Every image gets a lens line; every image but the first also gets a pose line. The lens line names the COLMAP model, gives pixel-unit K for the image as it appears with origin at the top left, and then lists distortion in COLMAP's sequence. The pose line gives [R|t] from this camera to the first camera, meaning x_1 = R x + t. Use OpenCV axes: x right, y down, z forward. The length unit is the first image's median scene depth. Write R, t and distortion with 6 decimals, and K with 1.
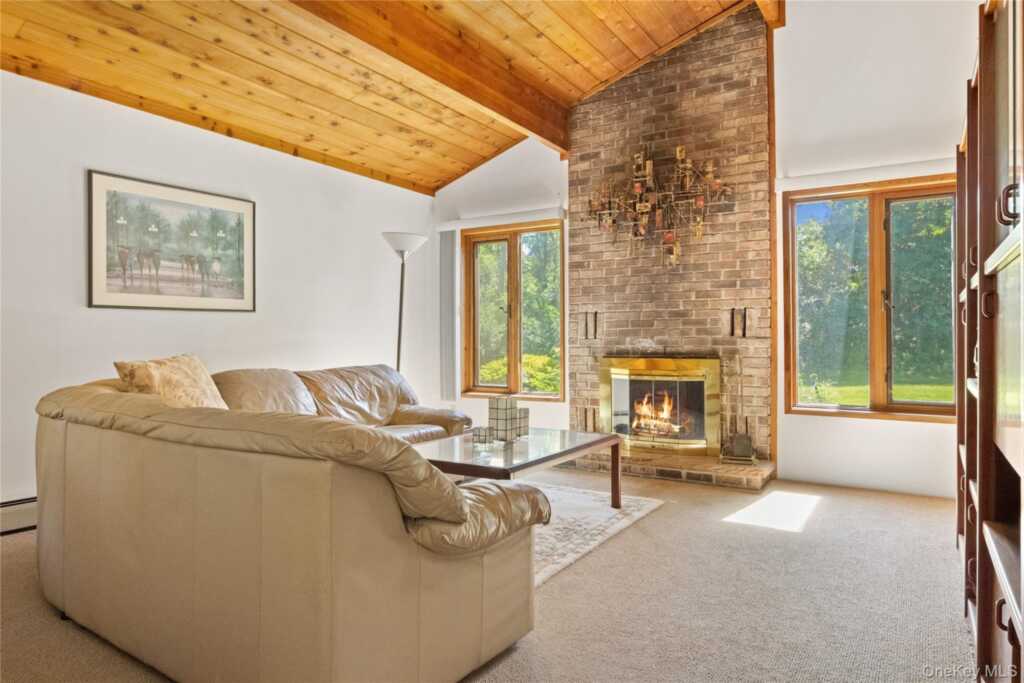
lens RADIAL K [[657.5, 0, 520.8], [0, 657.5, 345.6], [0, 0, 1]] dist [-0.002920, 0.001416]
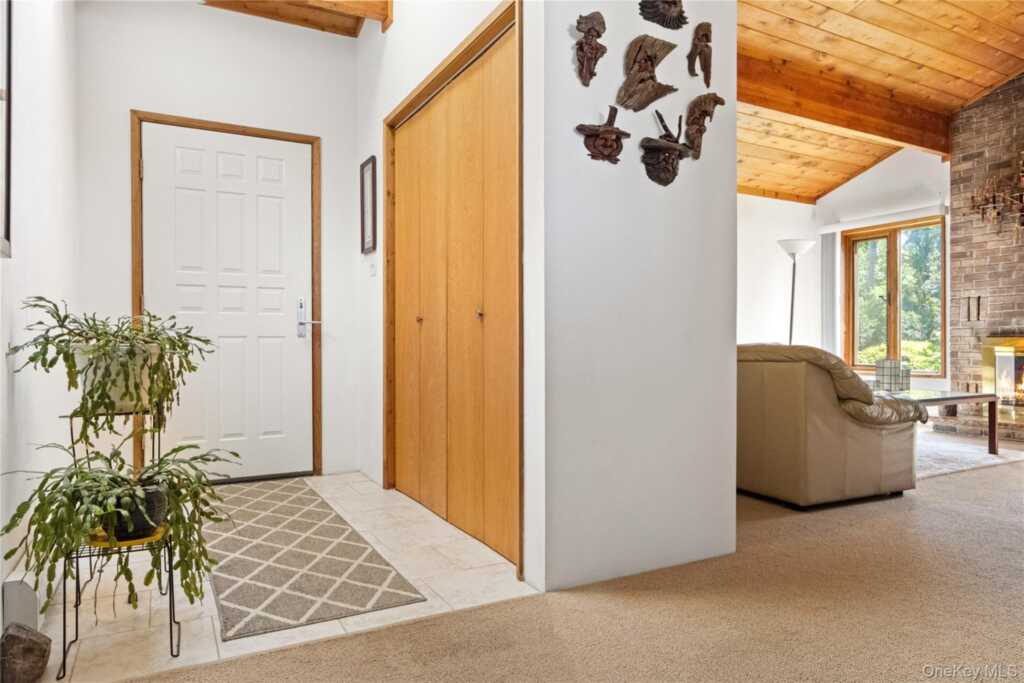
lens RADIAL K [[657.5, 0, 520.8], [0, 657.5, 345.6], [0, 0, 1]] dist [-0.002920, 0.001416]
pose [[0.869594, 0.001945, -0.493764, -0.010865], [-0.002735, 0.999996, -0.000878, 0.034830], [0.493760, 0.002114, 0.869596, -0.346613]]
